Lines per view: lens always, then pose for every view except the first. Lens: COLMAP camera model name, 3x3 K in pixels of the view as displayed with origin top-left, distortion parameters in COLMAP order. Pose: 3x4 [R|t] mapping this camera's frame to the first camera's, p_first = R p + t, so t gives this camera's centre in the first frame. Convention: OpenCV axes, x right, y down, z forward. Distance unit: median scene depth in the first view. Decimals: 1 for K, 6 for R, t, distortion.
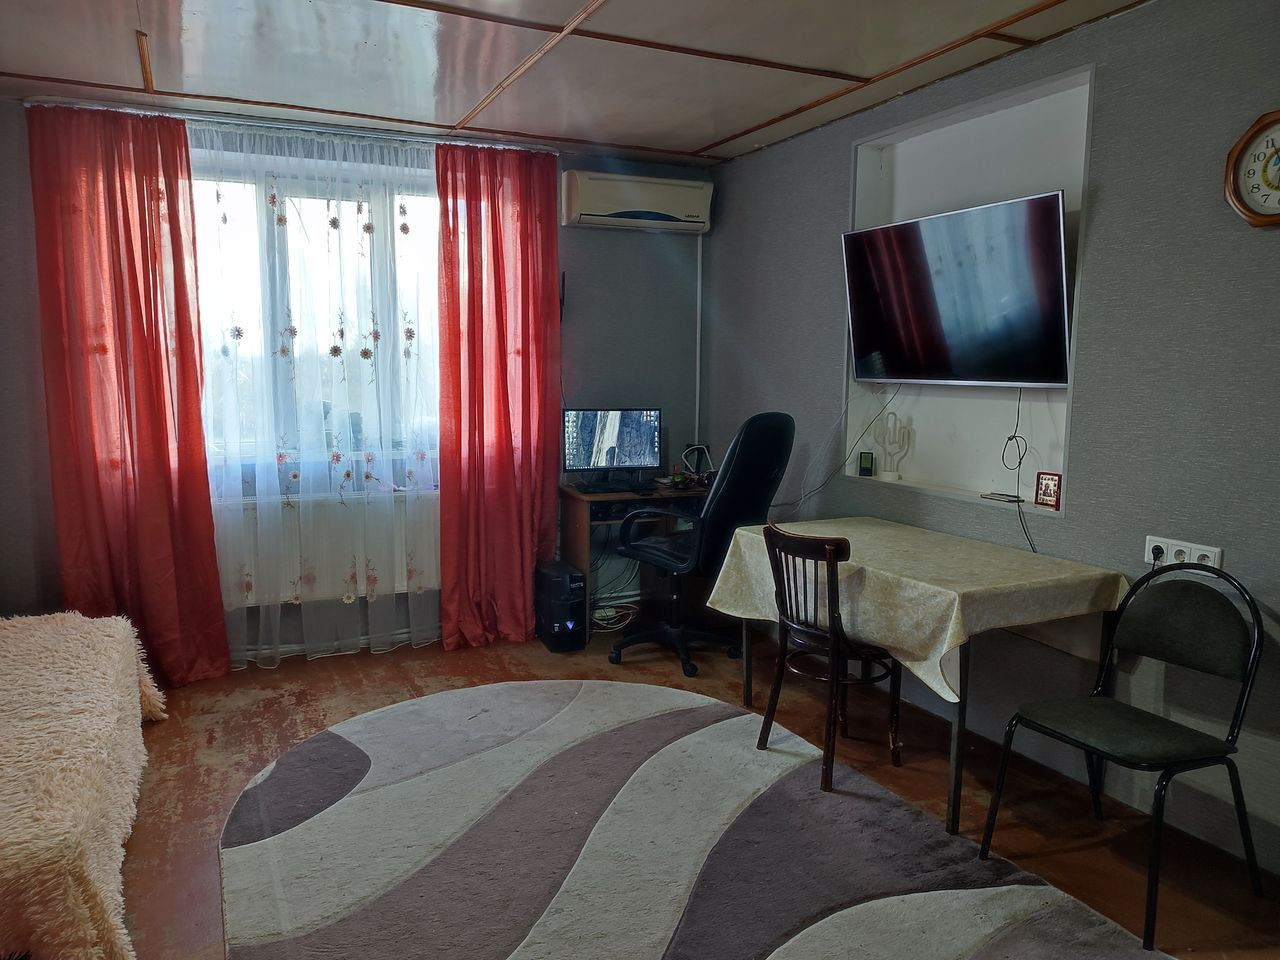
lens RADIAL K [[913.2, 0, 640.0], [0, 913.2, 480.0], [0, 0, 1]] dist [-0.004012, -0.002519]
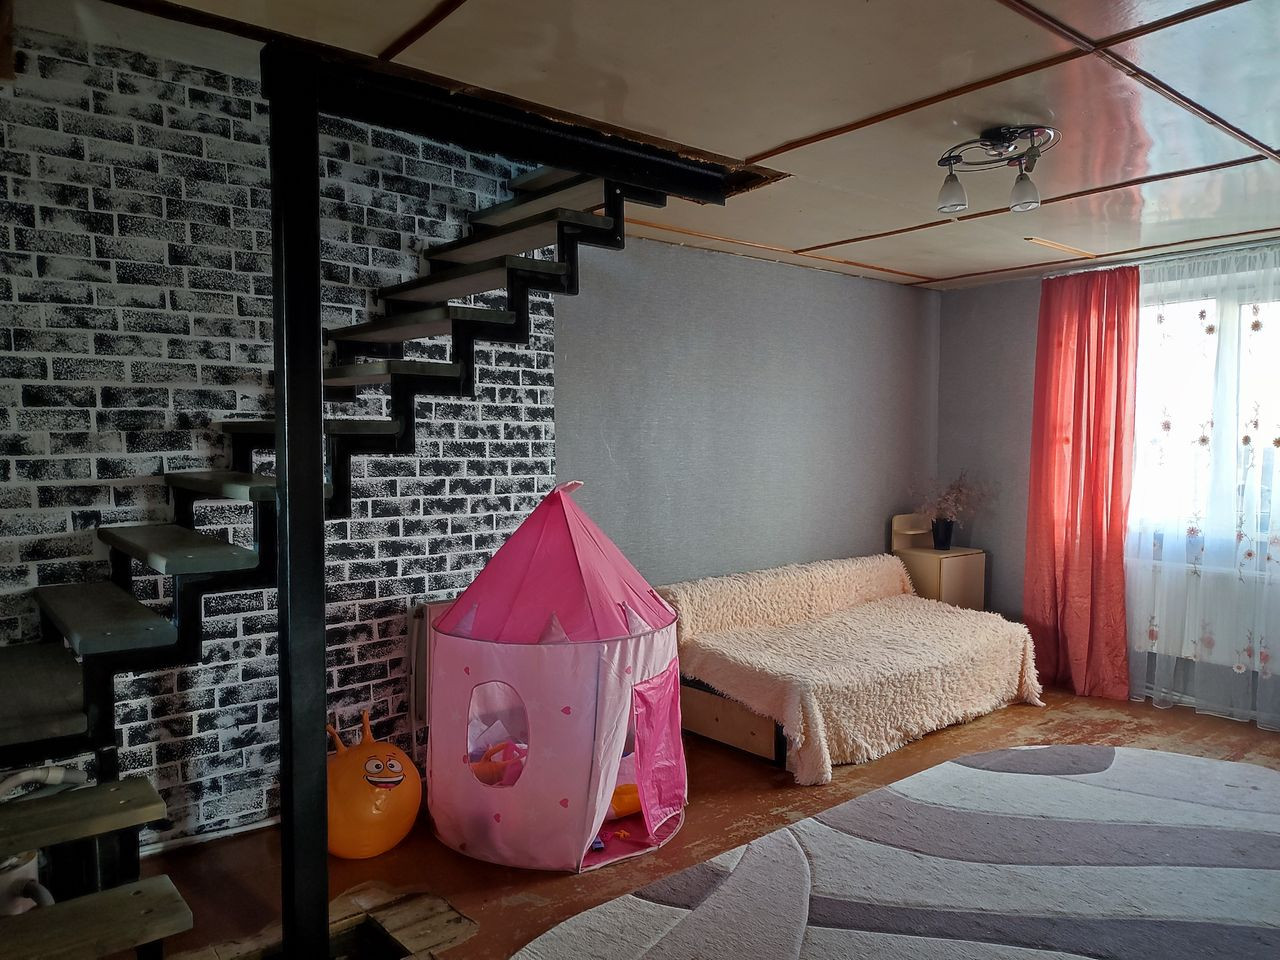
lens RADIAL K [[913.2, 0, 640.0], [0, 913.2, 480.0], [0, 0, 1]] dist [-0.004012, -0.002519]
pose [[0.233203, 0.042007, -0.971520, 0.622160], [-0.125642, 0.991994, 0.012734, -0.018017], [0.964277, 0.119094, 0.236614, 0.041432]]
